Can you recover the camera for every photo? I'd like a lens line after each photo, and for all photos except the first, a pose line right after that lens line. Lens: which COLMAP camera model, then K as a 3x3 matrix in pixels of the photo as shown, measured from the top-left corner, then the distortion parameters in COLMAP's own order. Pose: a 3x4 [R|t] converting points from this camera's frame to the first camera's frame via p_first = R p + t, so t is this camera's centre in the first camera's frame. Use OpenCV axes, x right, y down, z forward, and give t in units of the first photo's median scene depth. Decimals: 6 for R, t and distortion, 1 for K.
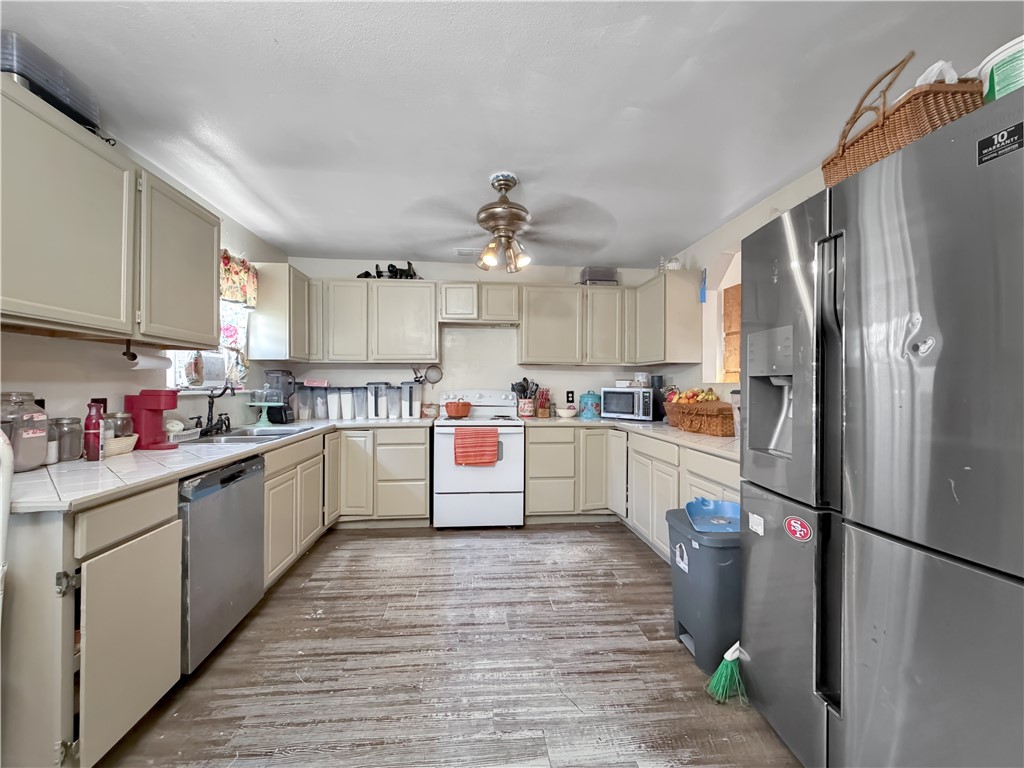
lens RADIAL K [[412.8, 0, 508.0], [0, 412.8, 384.9], [0, 0, 1]] dist [0.002024, 0.000803]
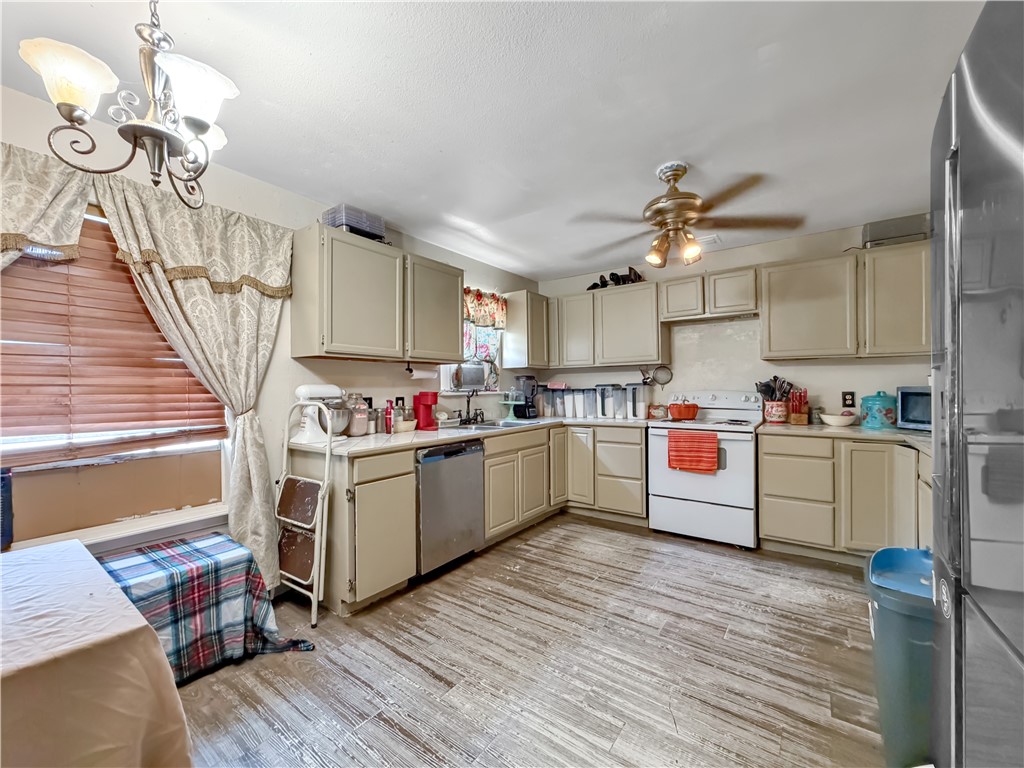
lens RADIAL K [[412.8, 0, 507.5], [0, 412.8, 388.3], [0, 0, 1]] dist [0.002024, 0.000803]
pose [[0.759919, -0.009078, -0.649955, 0.316249], [0.011688, 0.999932, -0.000301, 0.002803], [0.649913, -0.007368, 0.759973, 0.024431]]
